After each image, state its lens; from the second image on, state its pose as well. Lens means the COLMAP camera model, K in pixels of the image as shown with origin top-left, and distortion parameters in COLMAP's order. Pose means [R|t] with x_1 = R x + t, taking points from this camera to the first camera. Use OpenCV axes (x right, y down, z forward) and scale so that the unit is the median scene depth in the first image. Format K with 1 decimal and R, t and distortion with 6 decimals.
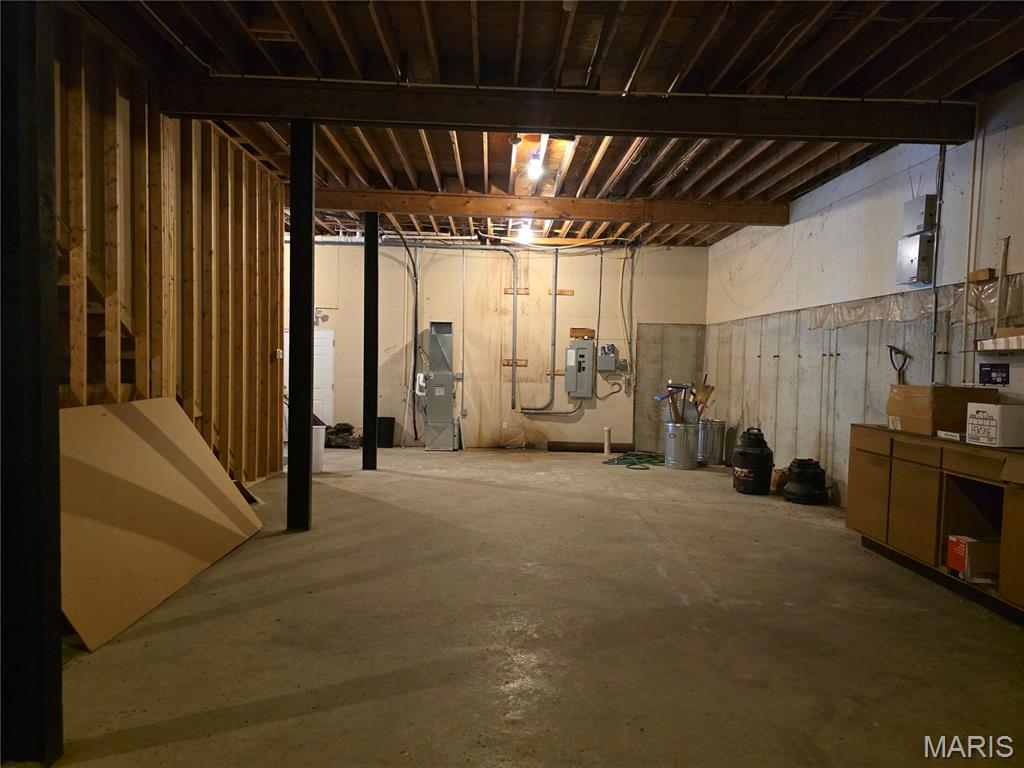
lens RADIAL K [[681.8, 0, 501.3], [0, 681.8, 392.4], [0, 0, 1]] dist [0.055675, -0.058685]
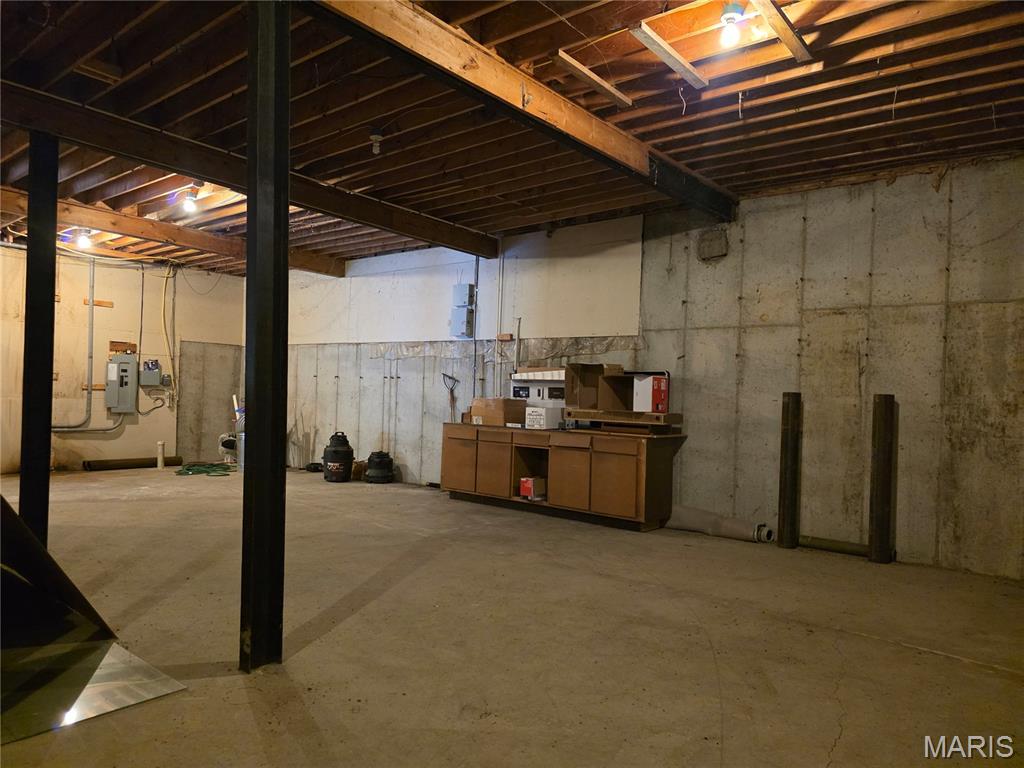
lens RADIAL K [[681.8, 0, 518.8], [0, 681.8, 387.4], [0, 0, 1]] dist [0.055675, -0.058685]
pose [[0.634939, 0.005432, 0.772543, -0.449805], [0.015159, 0.999695, -0.019488, -0.002325], [-0.772414, 0.024084, 0.634663, -0.102140]]
